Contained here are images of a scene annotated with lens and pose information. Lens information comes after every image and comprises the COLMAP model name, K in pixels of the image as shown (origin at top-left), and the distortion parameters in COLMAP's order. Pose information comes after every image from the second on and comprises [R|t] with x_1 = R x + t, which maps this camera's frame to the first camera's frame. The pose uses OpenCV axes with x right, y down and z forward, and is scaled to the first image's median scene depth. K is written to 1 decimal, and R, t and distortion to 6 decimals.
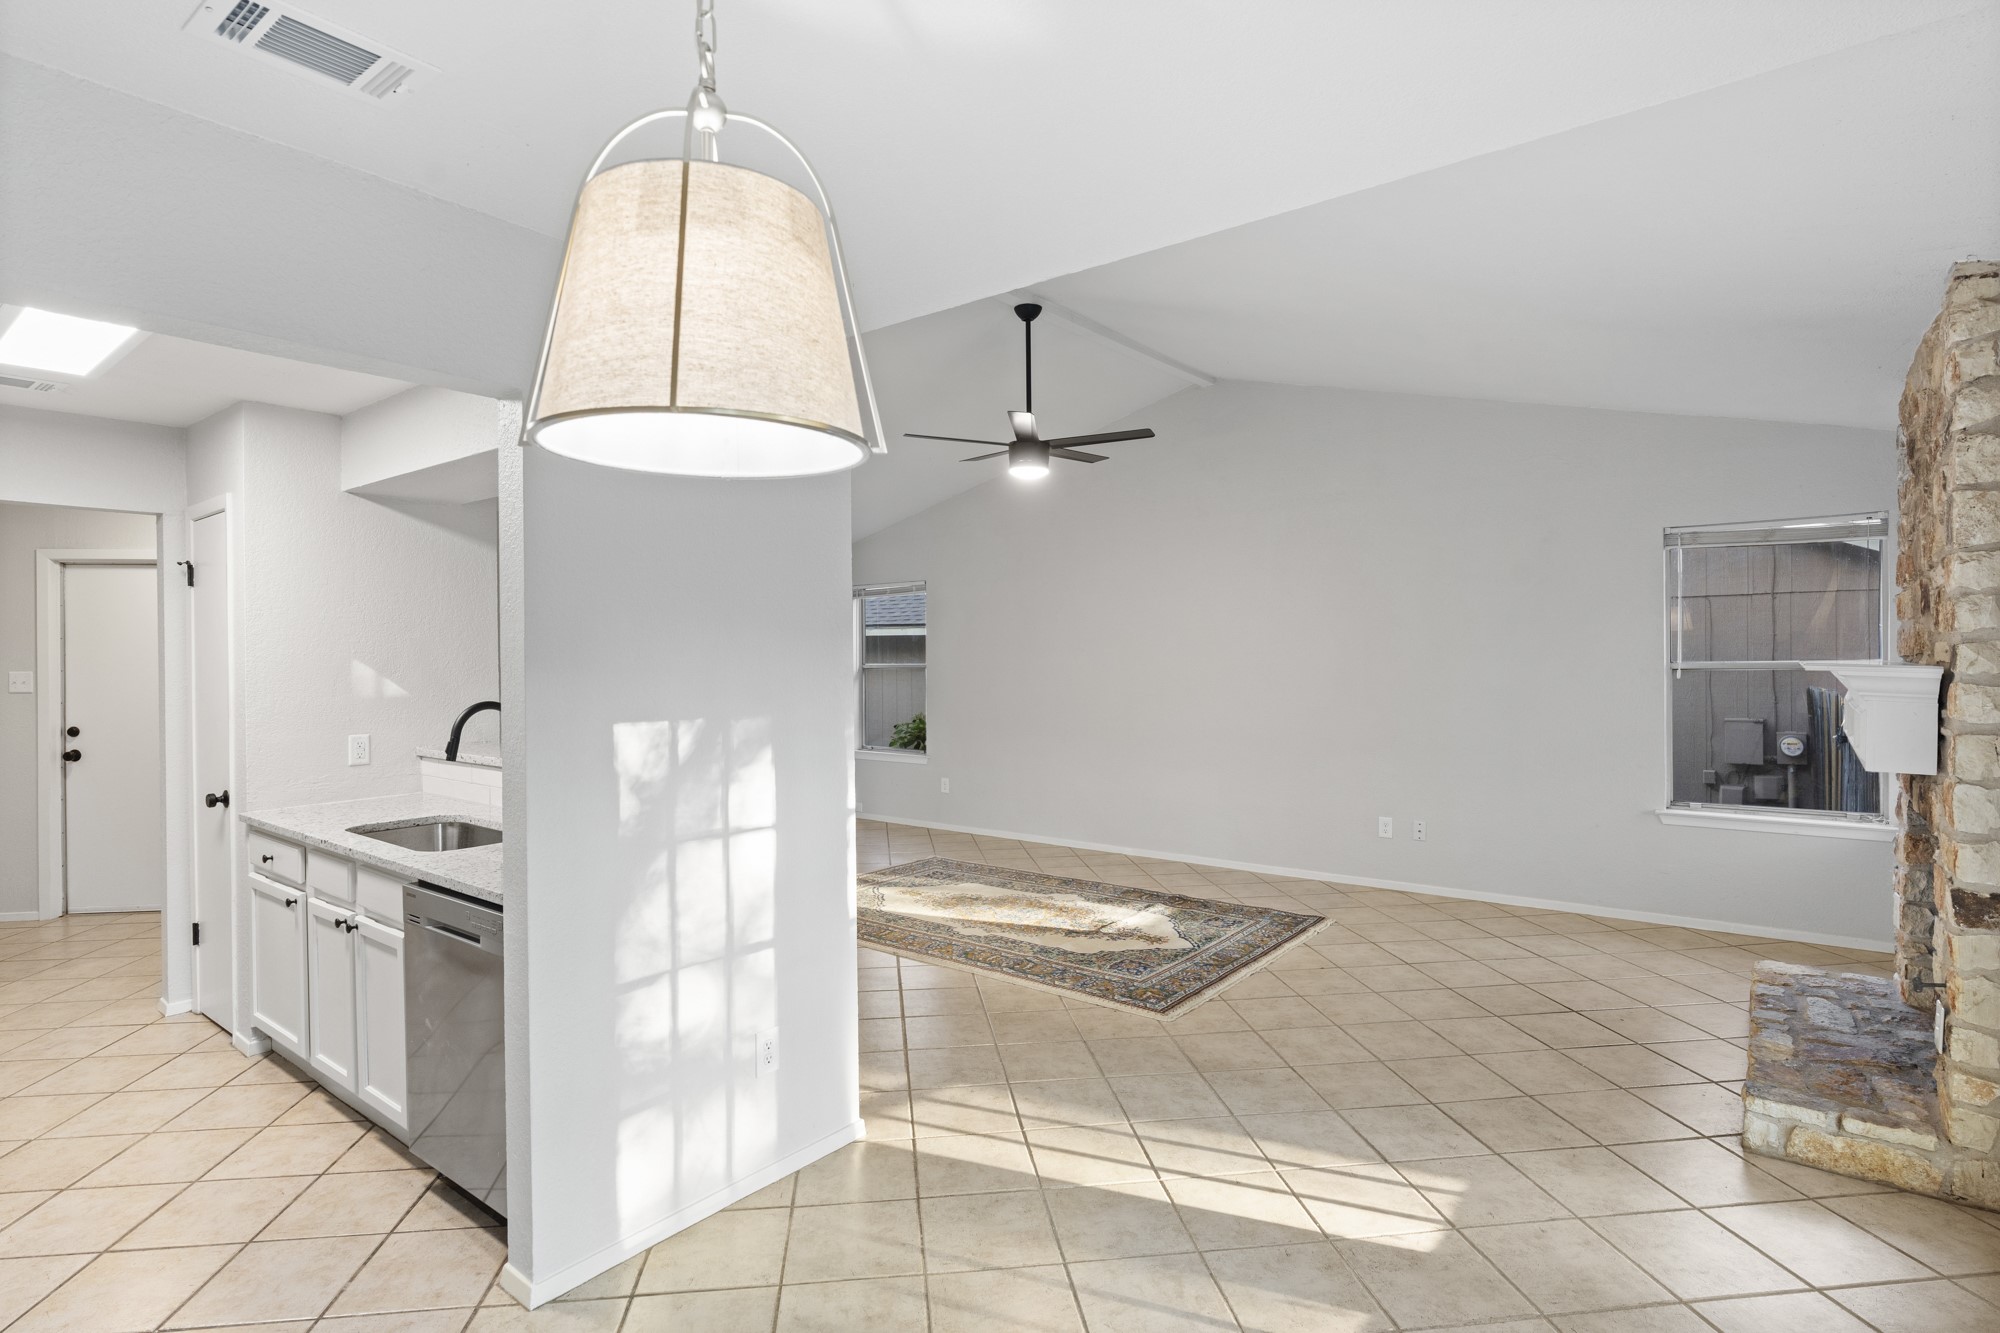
lens RADIAL K [[1011.9, 0, 998.9], [0, 1011.9, 655.4], [0, 0, 1]] dist [-0.015063, 0.007821]
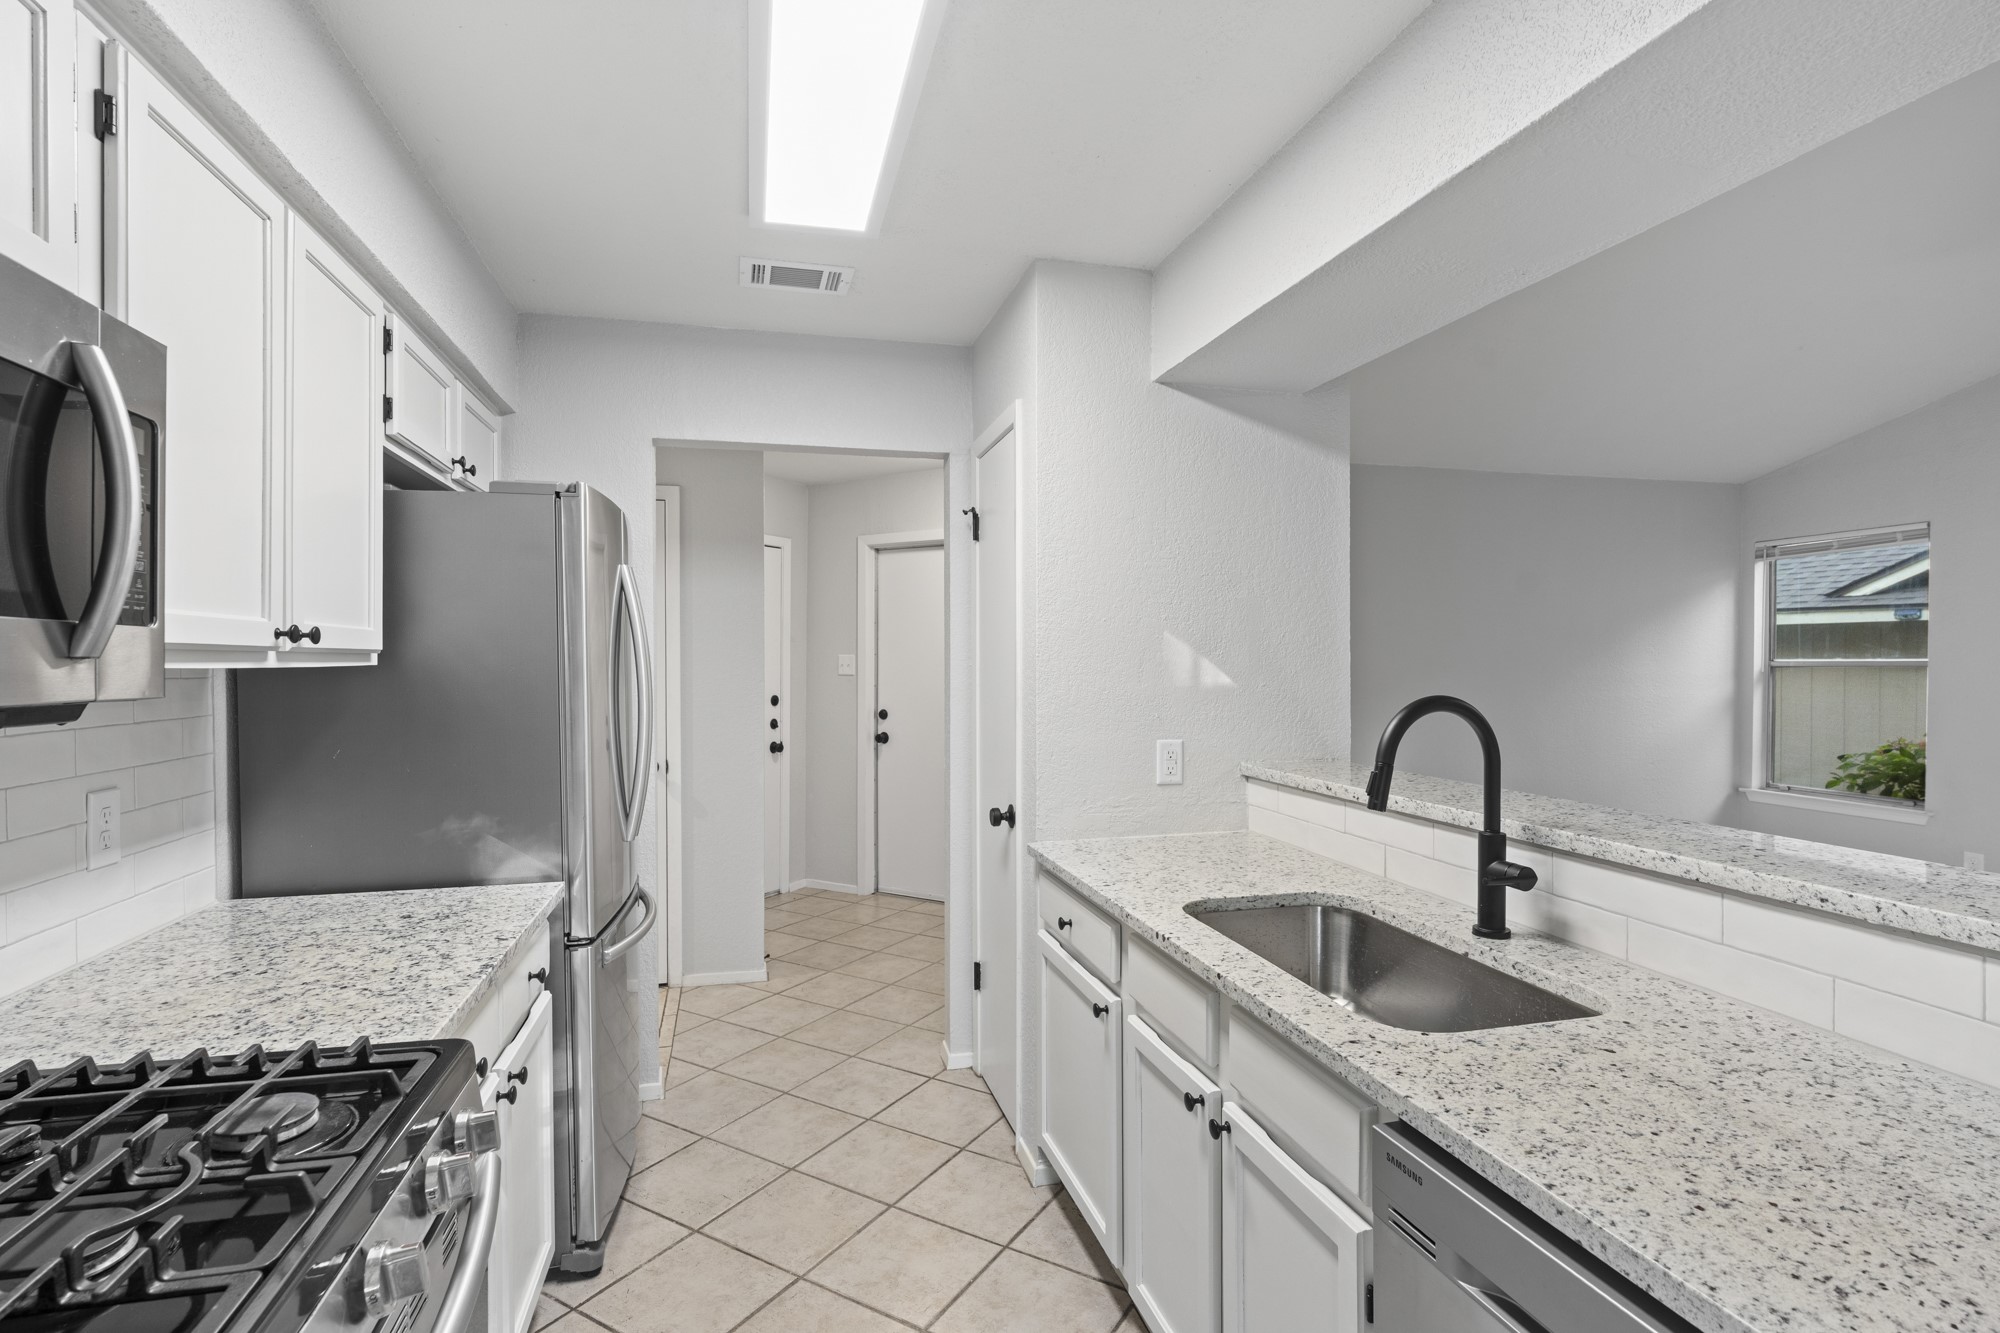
lens RADIAL K [[997.3, 0, 1000.0], [0, 997.3, 666.5], [0, 0, 1]] dist [-0.000544, 0.000055]
pose [[0.796102, 0.012840, -0.605026, -0.328342], [-0.007989, 0.999911, 0.010708, 0.023713], [0.605109, -0.003691, 0.796134, 0.405541]]
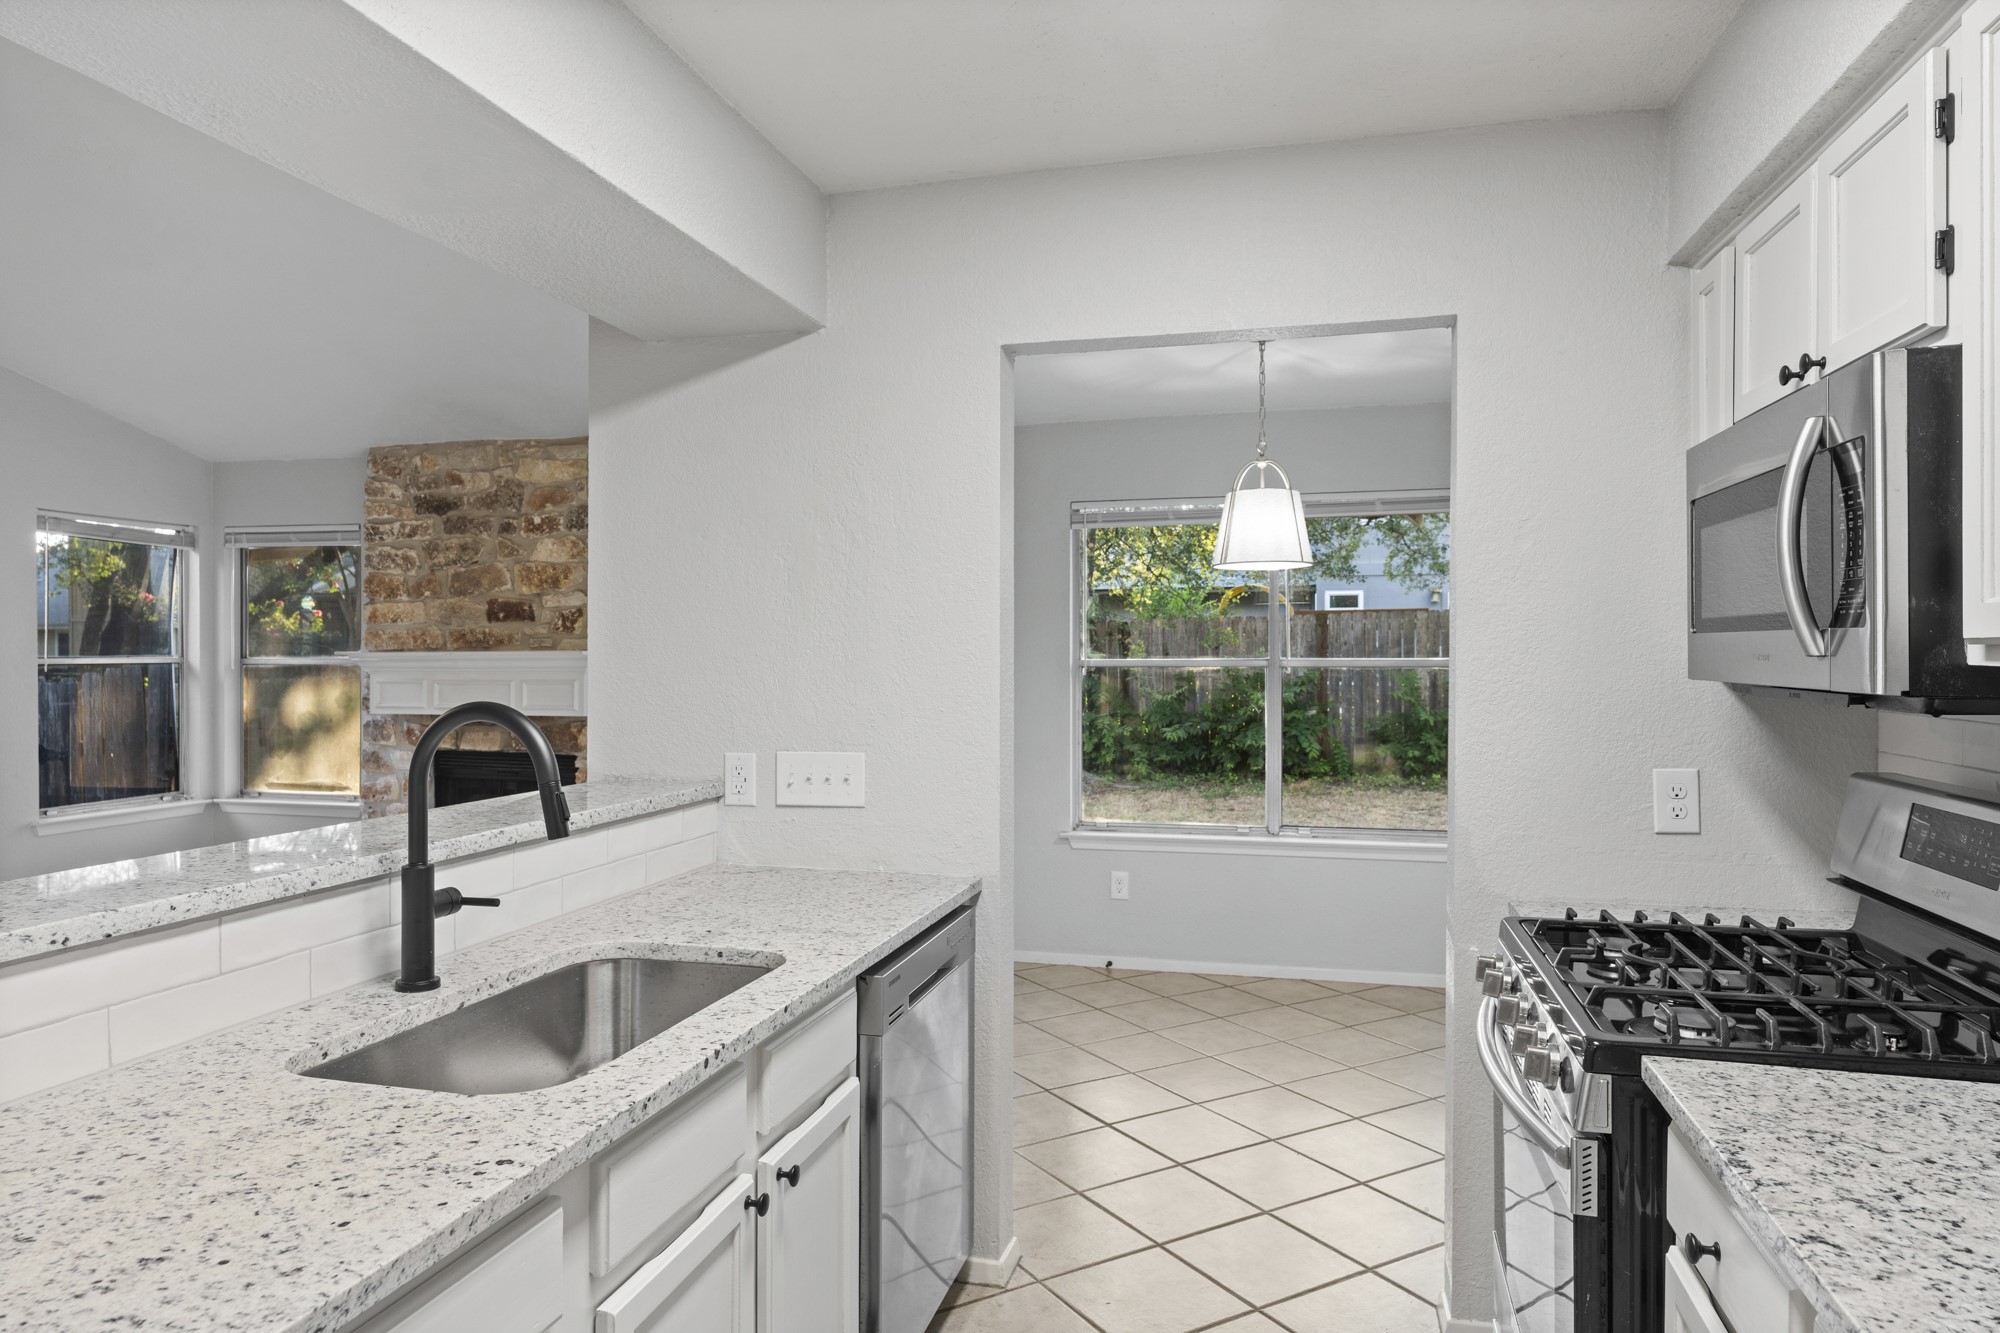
lens RADIAL K [[1228.2, 0, 1000.0], [0, 1228.2, 666.5], [0, 0, 1]] dist [-0.001885, -0.000154]
pose [[-0.407374, 0.003419, 0.913255, -2.247310], [0.005138, 0.999986, -0.001452, 0.039630], [-0.913247, 0.004101, -0.407386, 1.925143]]
